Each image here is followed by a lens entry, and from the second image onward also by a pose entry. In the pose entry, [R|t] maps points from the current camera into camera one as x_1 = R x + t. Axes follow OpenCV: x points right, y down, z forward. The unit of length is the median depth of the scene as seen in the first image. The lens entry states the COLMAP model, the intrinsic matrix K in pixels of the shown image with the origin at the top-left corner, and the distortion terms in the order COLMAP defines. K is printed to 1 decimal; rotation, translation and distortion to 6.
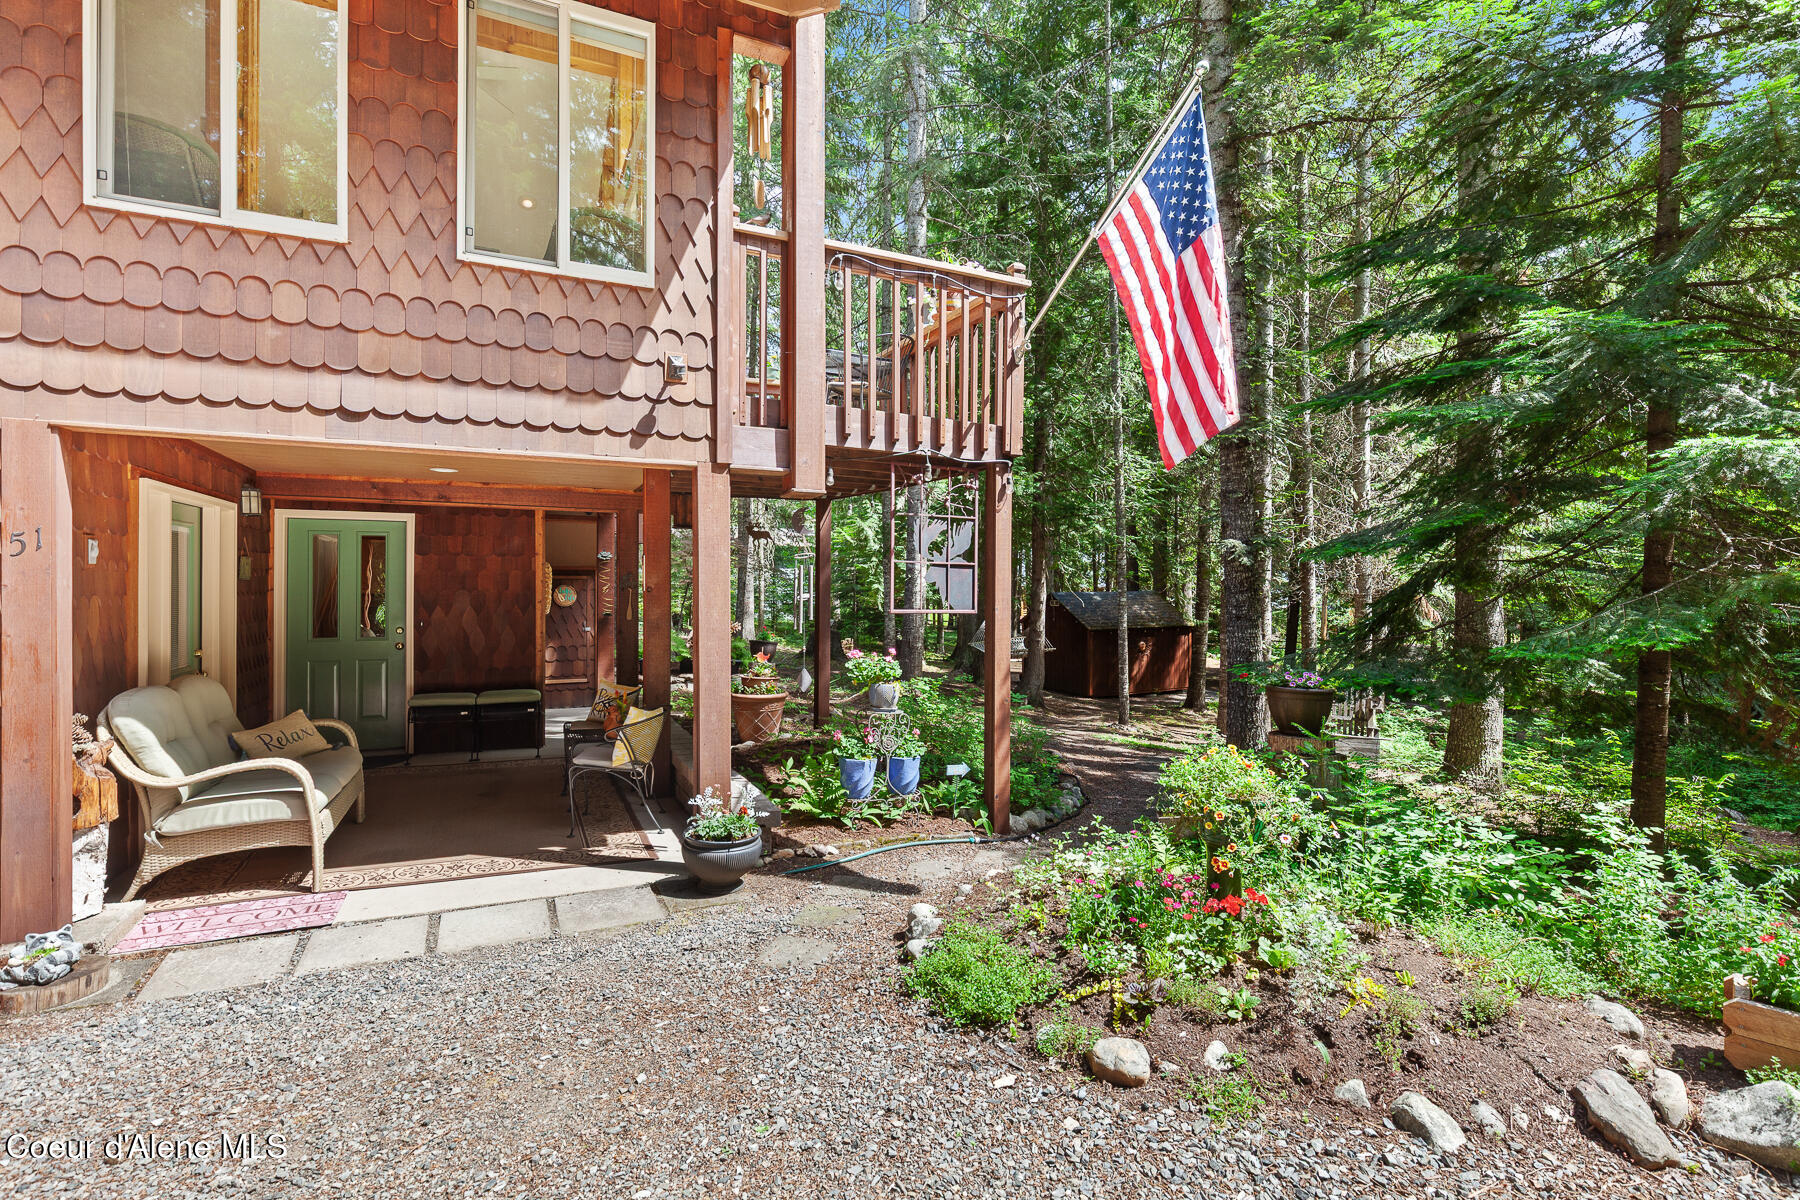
lens RADIAL K [[869.6, 0, 896.9], [0, 869.6, 590.9], [0, 0, 1]] dist [-0.000514, 0.000026]
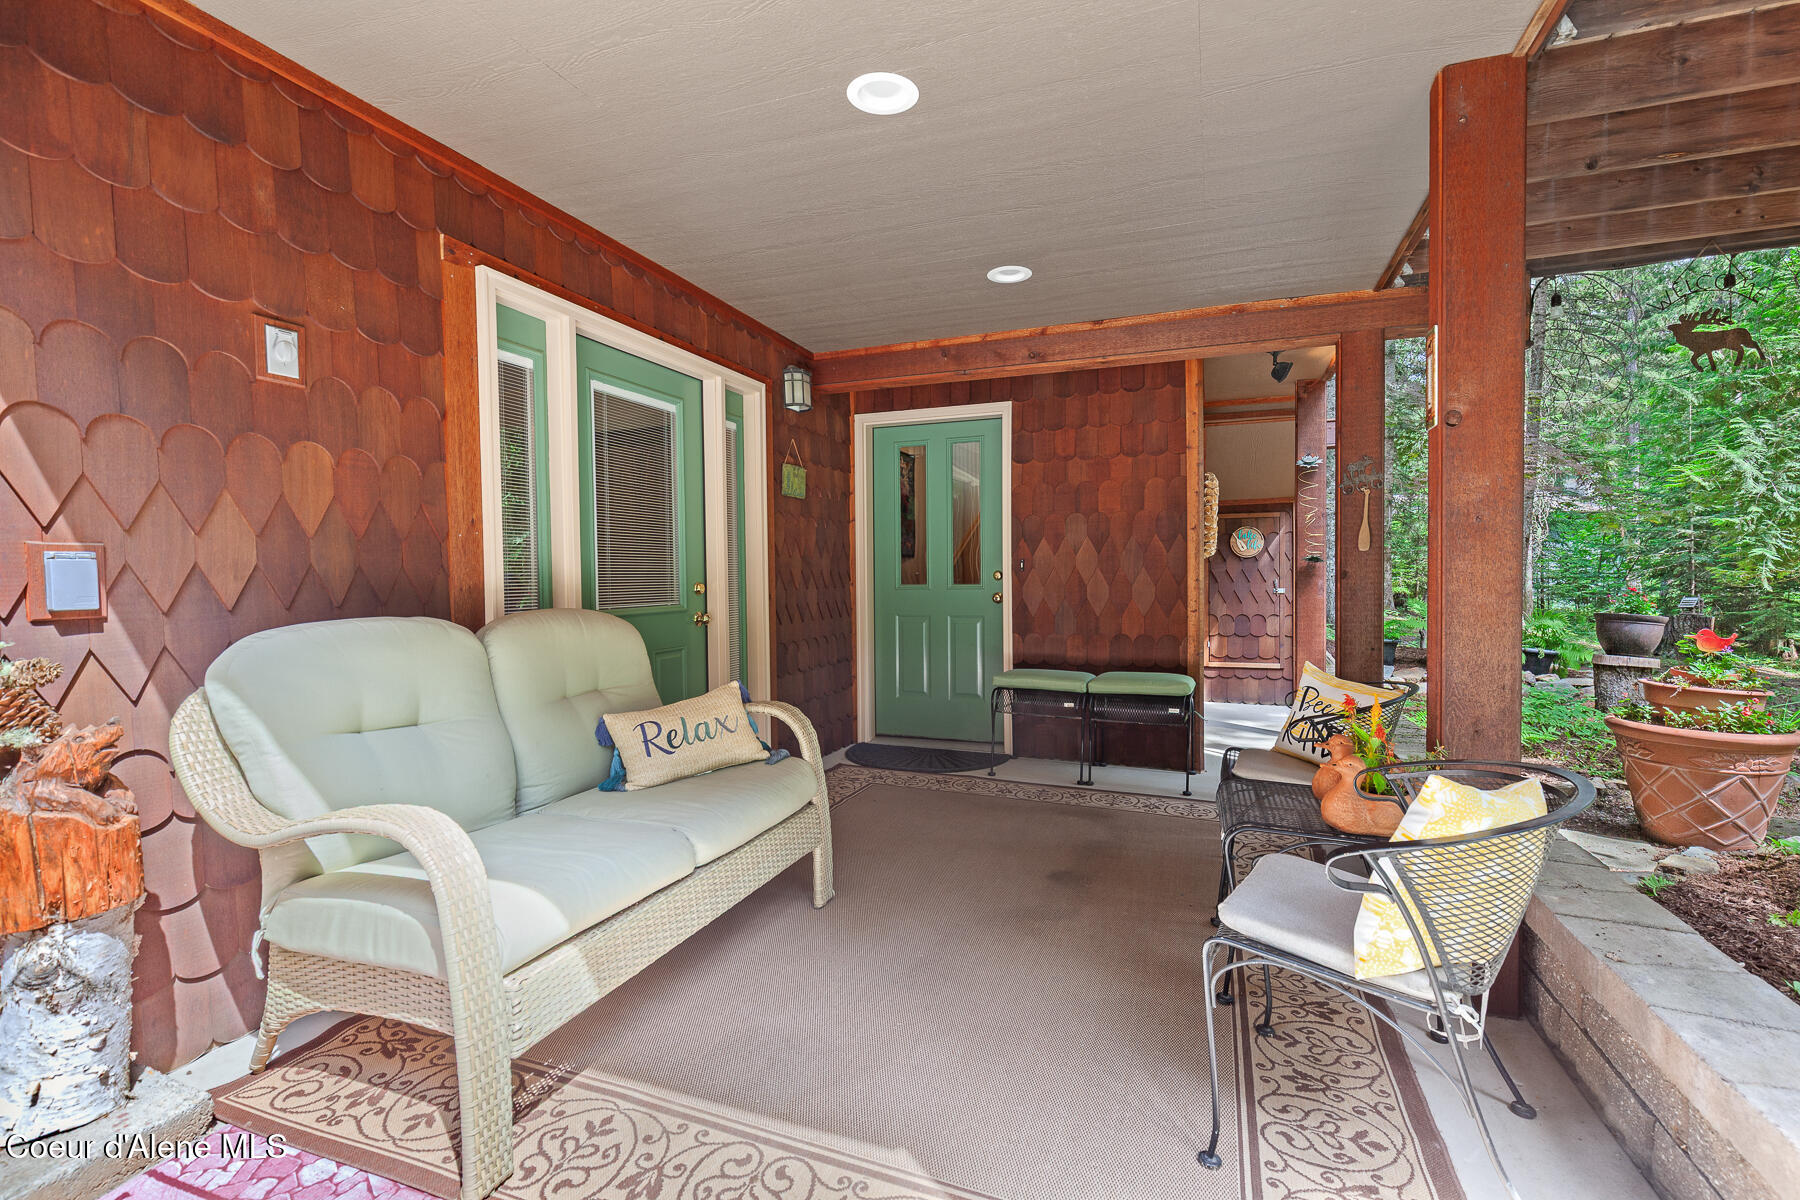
lens RADIAL K [[814.6, 0, 902.4], [0, 814.6, 592.2], [0, 0, 1]] dist [0.004709, -0.000296]
pose [[0.710356, 0.005922, -0.703818, -0.174447], [0.004288, 0.999910, 0.012741, 0.052213], [0.703829, -0.012069, 0.710266, 0.504506]]
